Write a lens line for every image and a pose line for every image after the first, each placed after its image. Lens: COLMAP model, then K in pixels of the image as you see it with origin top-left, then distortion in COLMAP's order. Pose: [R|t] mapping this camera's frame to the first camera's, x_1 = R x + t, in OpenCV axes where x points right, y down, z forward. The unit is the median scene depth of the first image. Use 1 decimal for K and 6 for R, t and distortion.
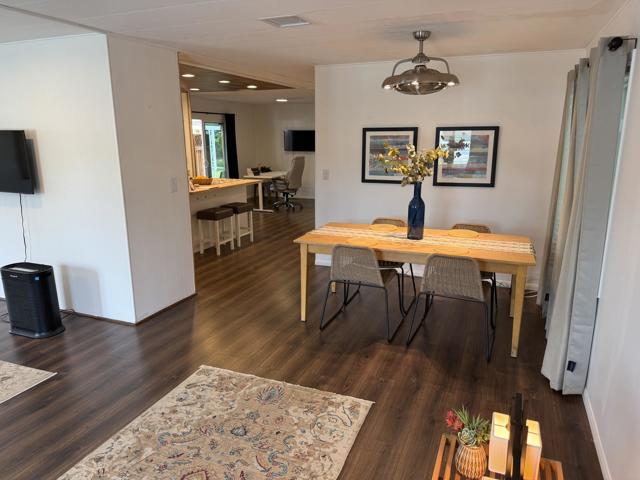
lens RADIAL K [[452.9, 0, 321.1], [0, 452.9, 242.0], [0, 0, 1]] dist [-0.002694, -0.002369]
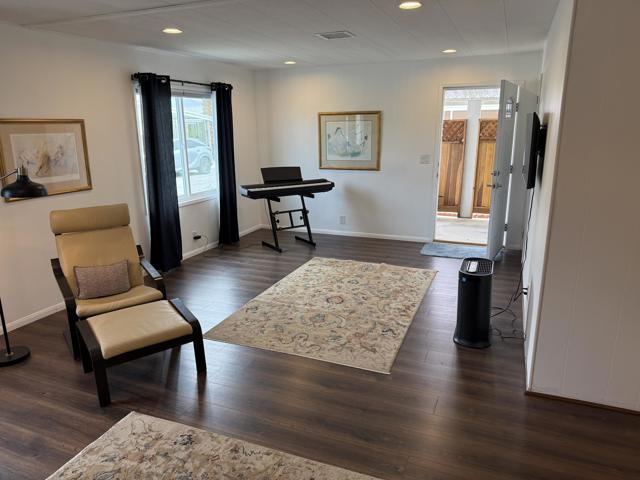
lens RADIAL K [[452.9, 0, 324.6], [0, 452.9, 240.2], [0, 0, 1]] dist [-0.002694, -0.002369]
pose [[0.008274, 0.254291, -0.967092, 0.293810], [-0.225528, 0.942682, 0.245943, -0.202134], [0.974202, 0.216071, 0.065149, 0.855527]]
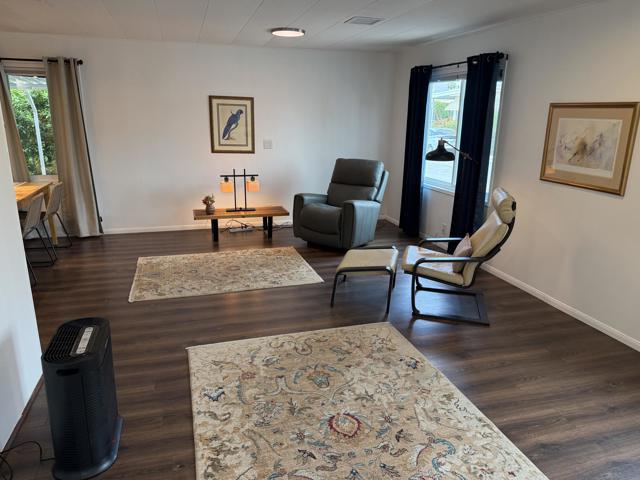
lens RADIAL K [[452.9, 0, 321.9], [0, 452.9, 236.2], [0, 0, 1]] dist [-0.002694, -0.002369]
pose [[-0.628295, -0.208370, 0.749551, -1.655811], [0.168842, 0.903979, 0.392828, -0.298226], [-0.759433, 0.373367, -0.532784, 1.383383]]
